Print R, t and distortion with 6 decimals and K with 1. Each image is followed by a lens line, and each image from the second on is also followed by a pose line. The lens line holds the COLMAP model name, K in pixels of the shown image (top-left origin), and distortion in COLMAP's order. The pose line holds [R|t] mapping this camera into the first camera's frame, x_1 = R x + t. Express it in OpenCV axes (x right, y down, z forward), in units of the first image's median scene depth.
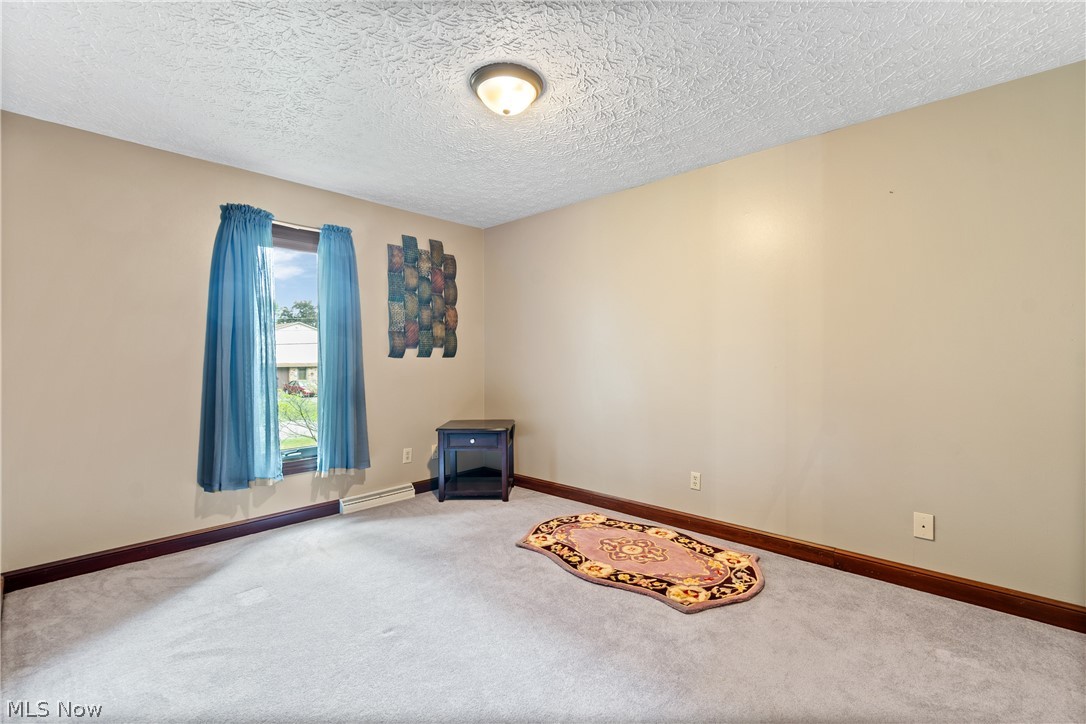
lens RADIAL K [[482.9, 0, 547.7], [0, 482.9, 360.8], [0, 0, 1]] dist [0.003041, -0.002347]
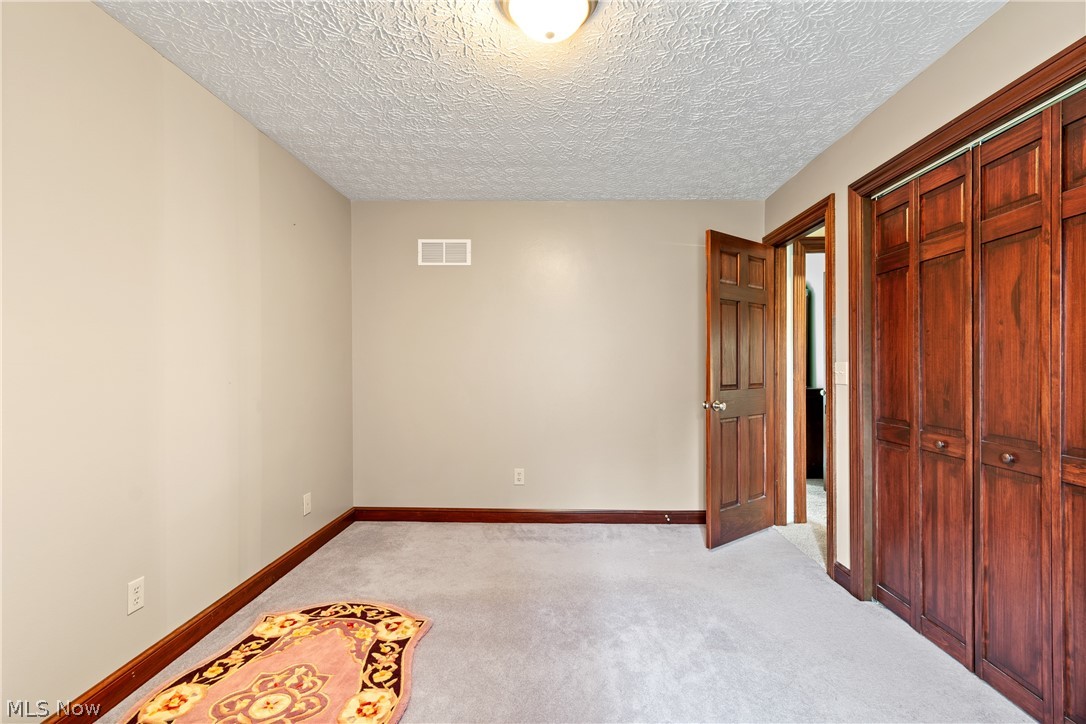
lens RADIAL K [[482.9, 0, 549.5], [0, 482.9, 363.5], [0, 0, 1]] dist [0.003041, -0.002347]
pose [[-0.665023, 0.004622, 0.746808, -0.540575], [0.014768, 0.999867, 0.006963, -0.023435], [-0.746677, 0.015659, -0.665003, 1.253794]]
